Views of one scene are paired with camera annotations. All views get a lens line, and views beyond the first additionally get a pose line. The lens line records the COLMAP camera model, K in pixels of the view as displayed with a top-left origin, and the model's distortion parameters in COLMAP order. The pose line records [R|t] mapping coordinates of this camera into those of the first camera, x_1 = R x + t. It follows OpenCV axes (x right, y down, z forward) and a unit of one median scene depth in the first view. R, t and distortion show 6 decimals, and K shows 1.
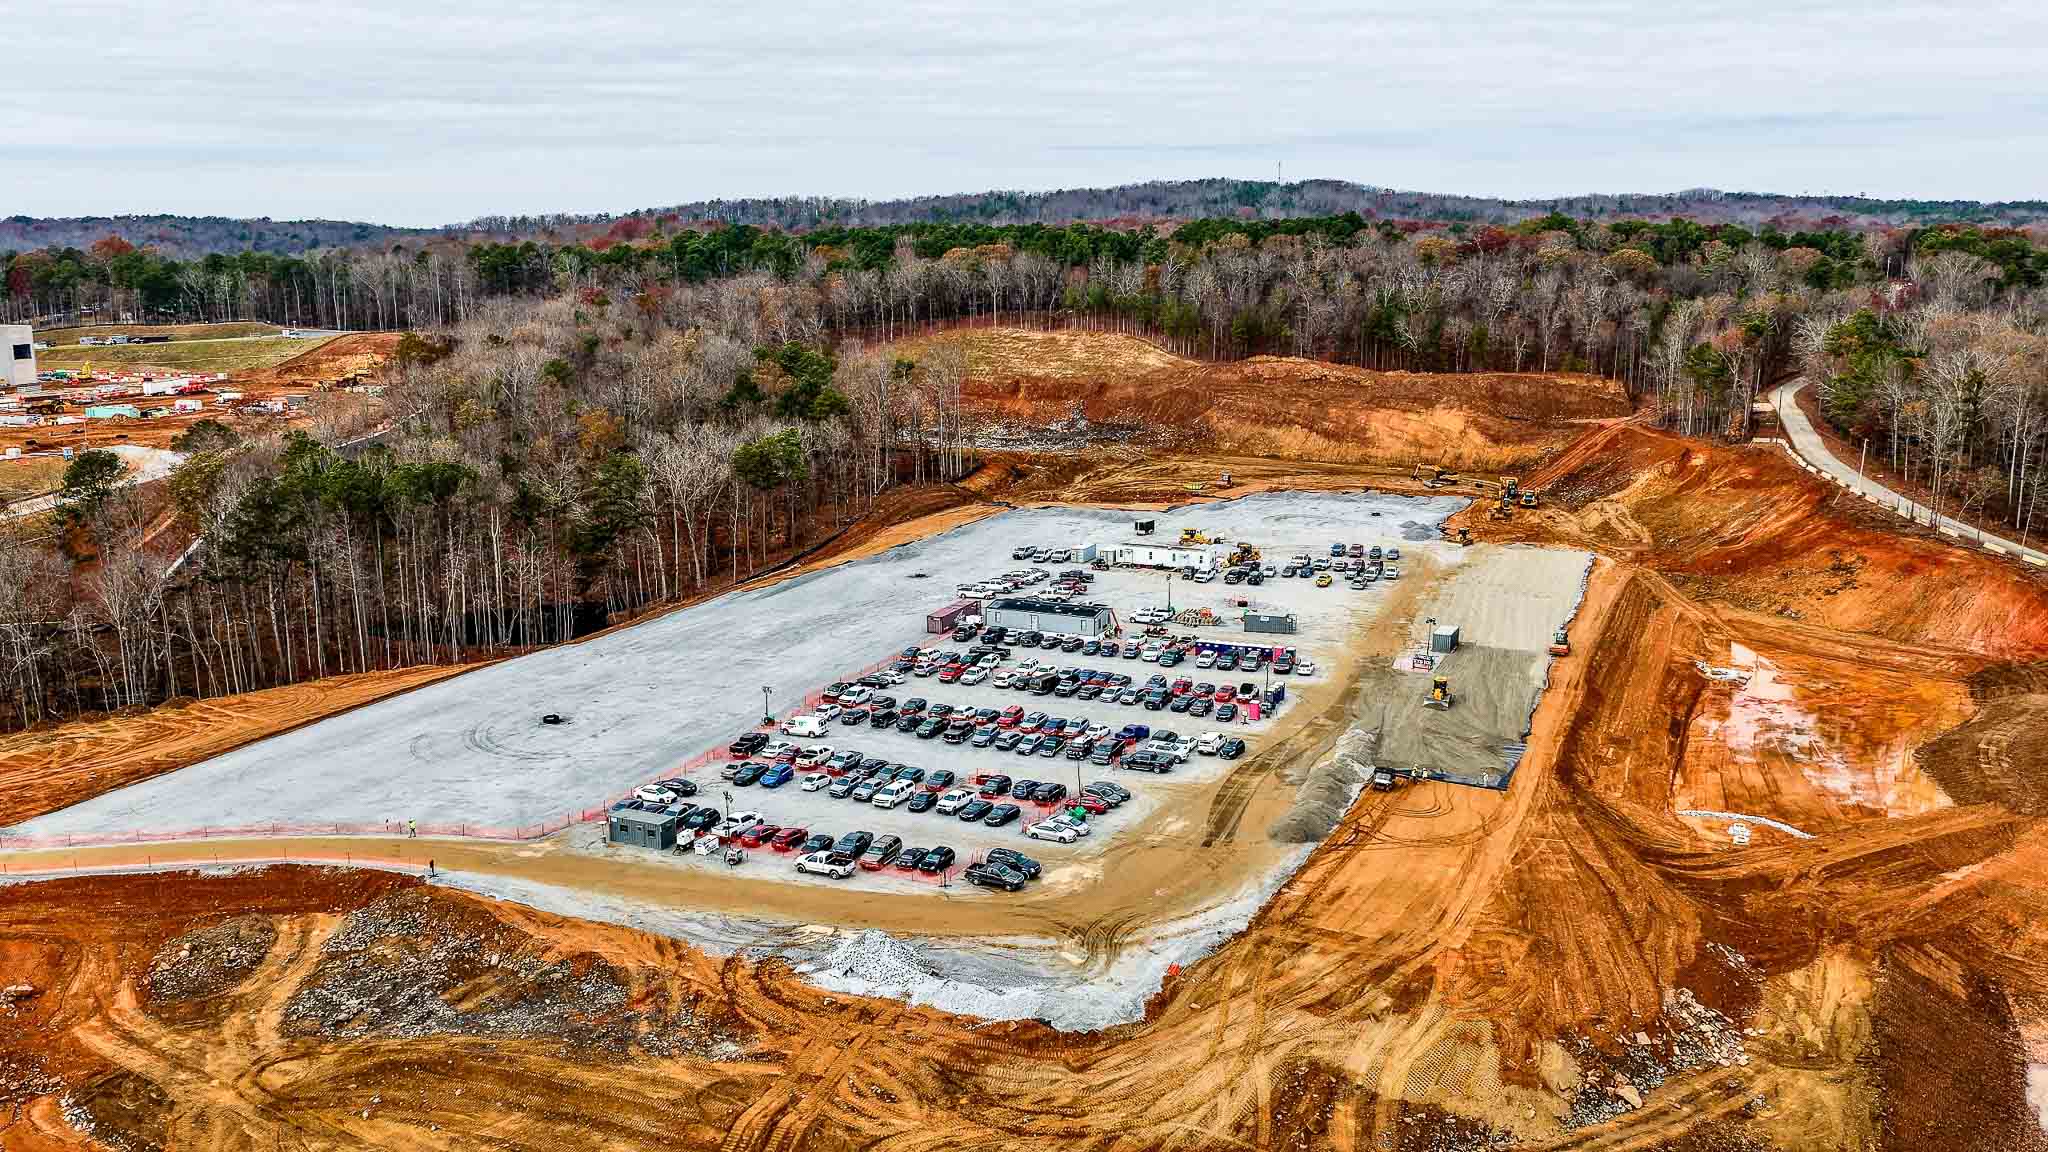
lens RADIAL K [[1706.3, 0, 1023.0], [0, 1706.3, 570.4], [0, 0, 1]] dist [-0.015662, 0.043374]
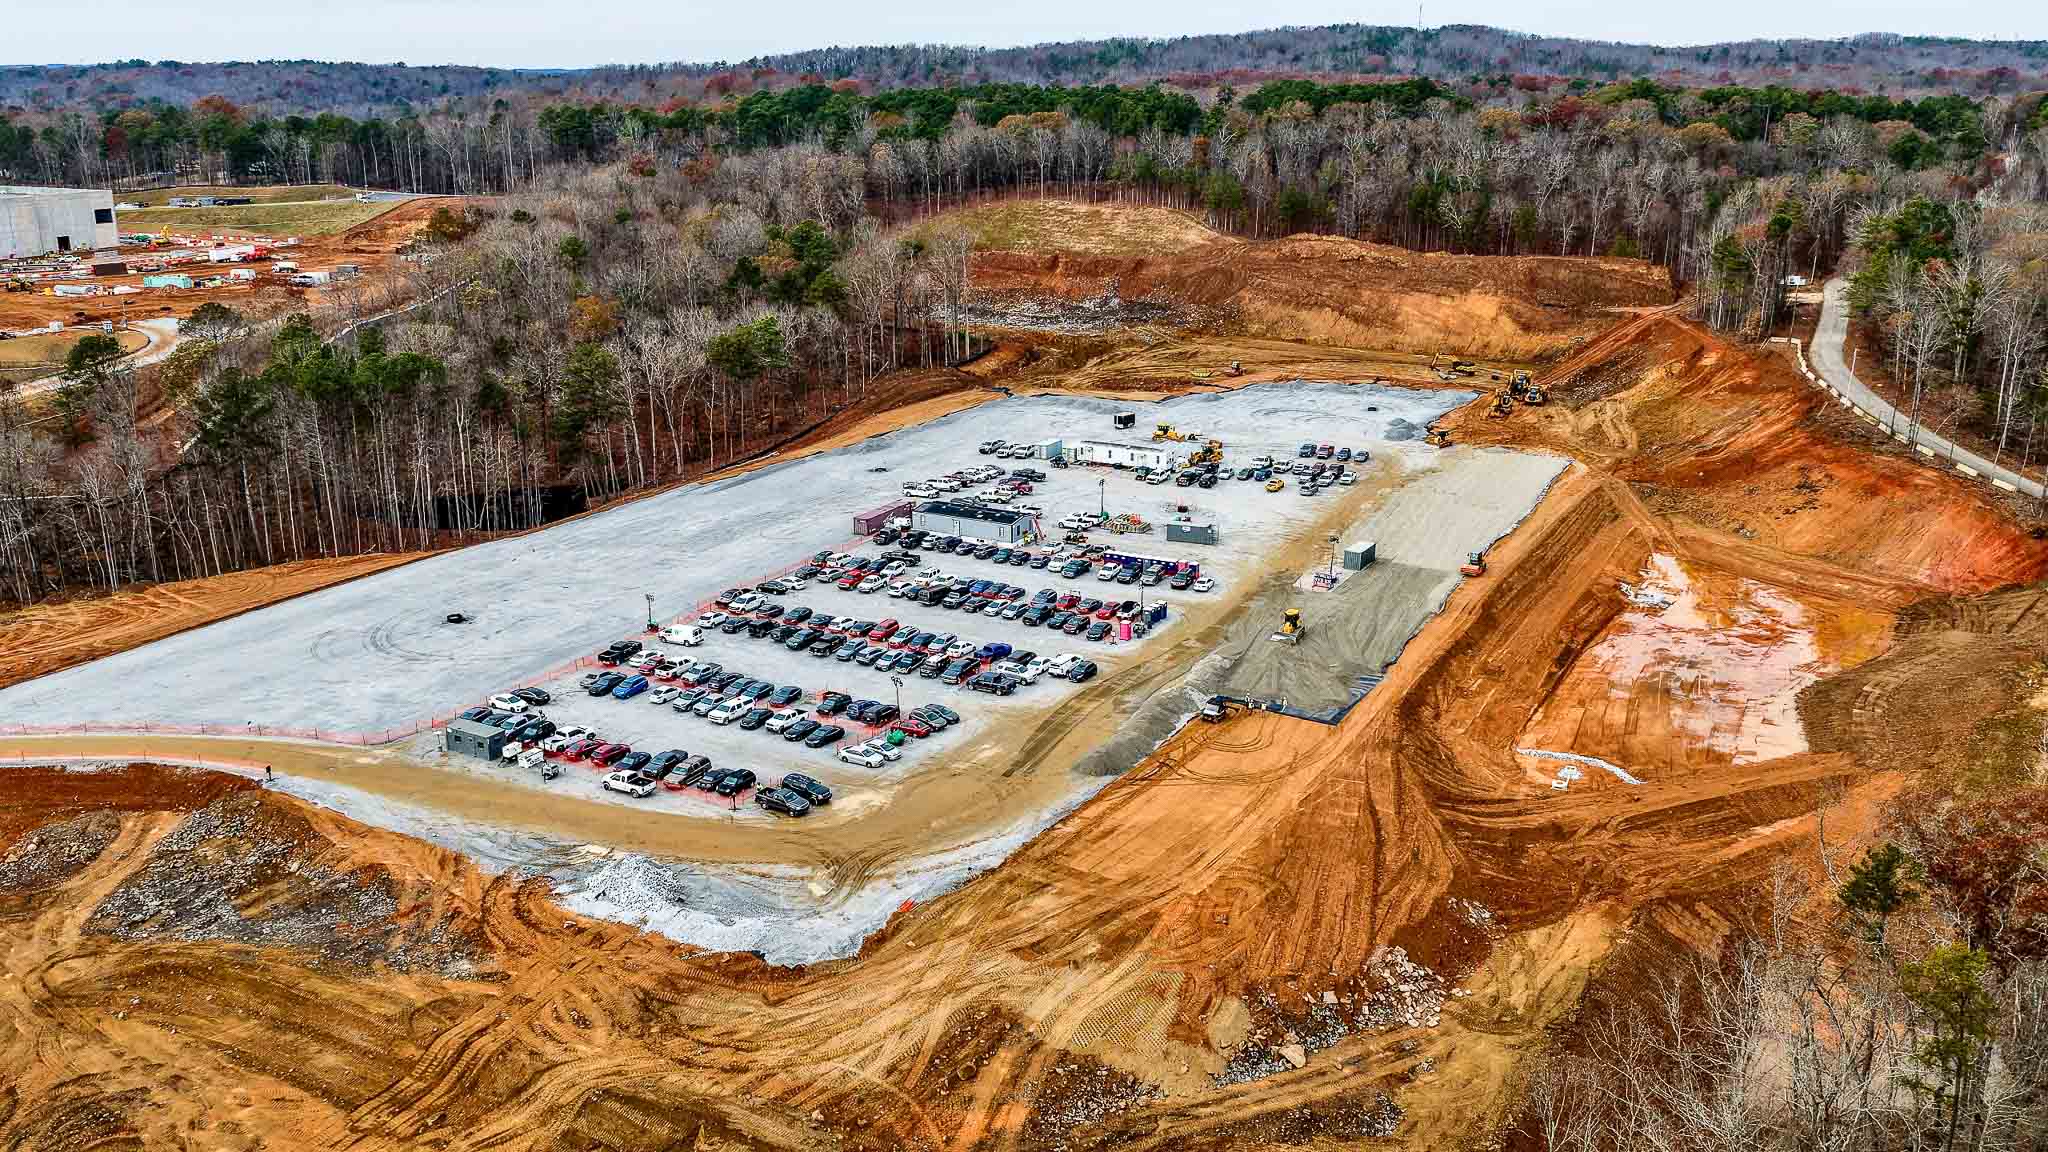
lens RADIAL K [[1706.3, 0, 1025.9], [0, 1706.3, 578.1], [0, 0, 1]] dist [-0.015662, 0.043374]
pose [[0.996188, 0.026996, -0.082946, 0.119644], [-0.019120, 0.995359, 0.094317, -0.032148], [0.085107, -0.092372, 0.992081, -0.004814]]
